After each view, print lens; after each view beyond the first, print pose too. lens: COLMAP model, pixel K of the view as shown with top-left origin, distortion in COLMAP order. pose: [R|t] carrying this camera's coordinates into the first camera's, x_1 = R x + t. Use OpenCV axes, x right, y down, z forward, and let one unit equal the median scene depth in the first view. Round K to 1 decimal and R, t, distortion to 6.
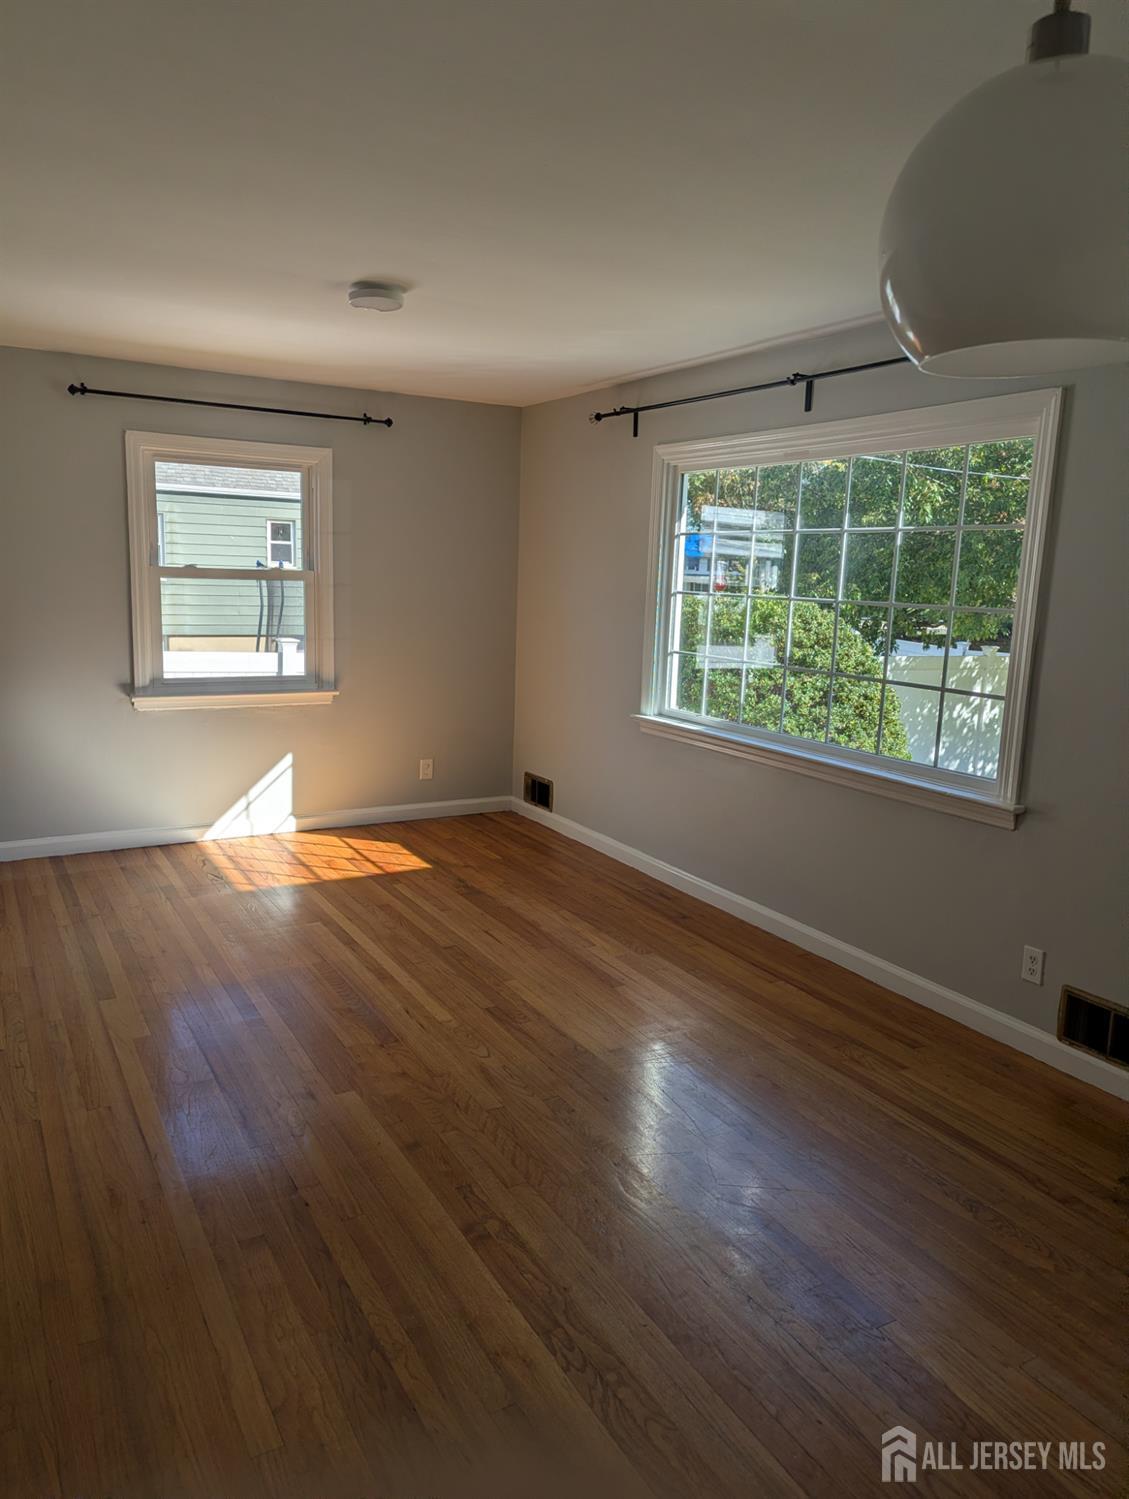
lens RADIAL K [[1051.0, 0, 560.3], [0, 1051.0, 750.5], [0, 0, 1]] dist [0.036752, -0.009243]
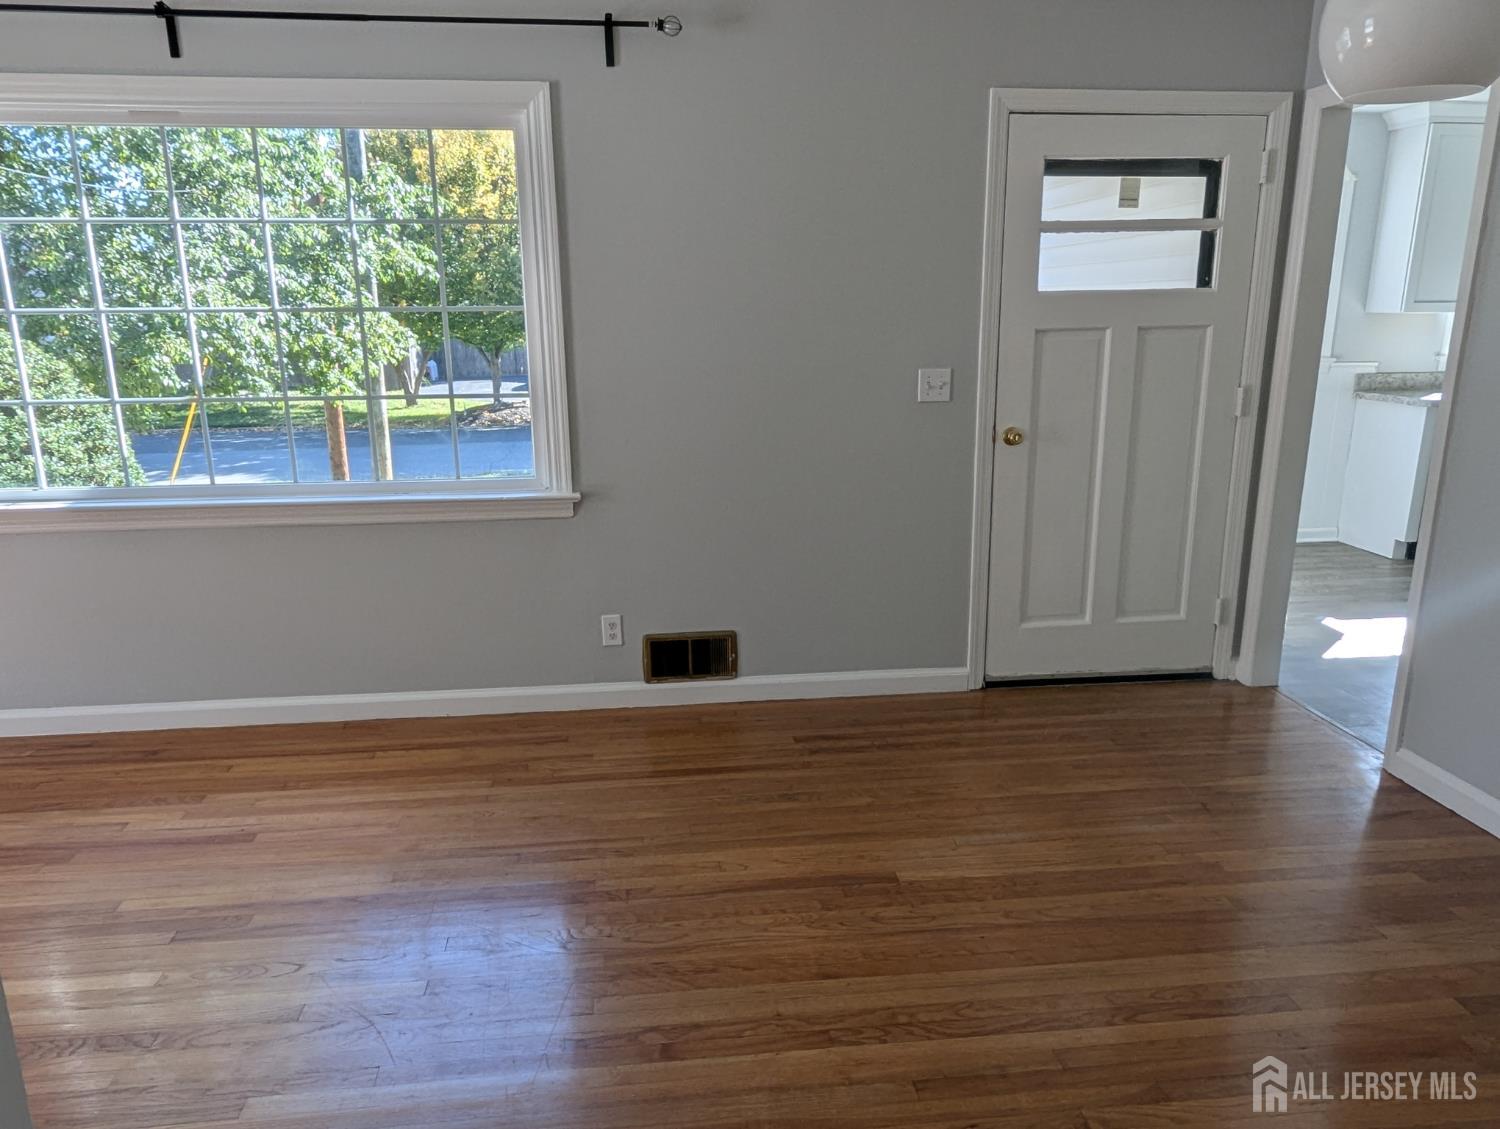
lens RADIAL K [[1099.5, 0, 757.4], [0, 1099.5, 632.6], [0, 0, 1]] dist [0.002427, -0.006756]
pose [[0.388869, -0.295640, 0.872570, -0.501530], [0.179161, 0.953300, 0.243148, -0.049734], [-0.903705, 0.061778, 0.423676, 0.364027]]
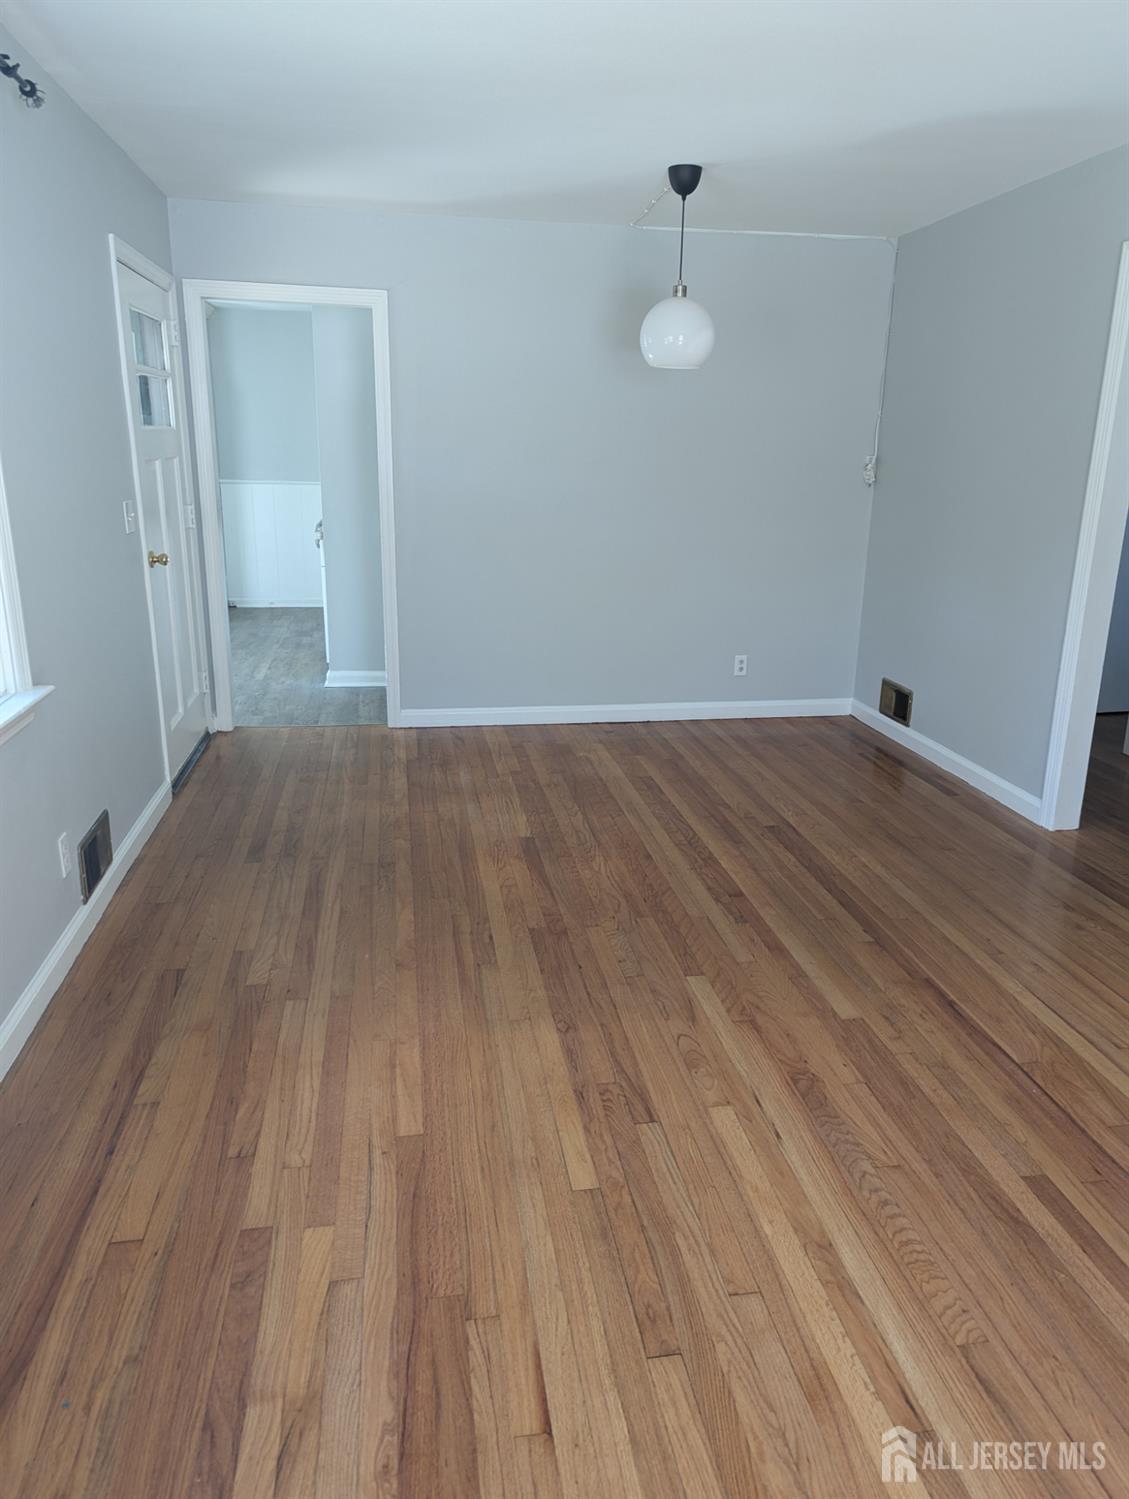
lens RADIAL K [[1051.0, 0, 565.2], [0, 1051.0, 743.5], [0, 0, 1]] dist [0.036752, -0.009243]
pose [[-0.934054, -0.144779, 0.326469, -0.204136], [0.012858, 0.899917, 0.435872, -0.248283], [-0.356900, 0.411326, -0.838709, 1.519315]]
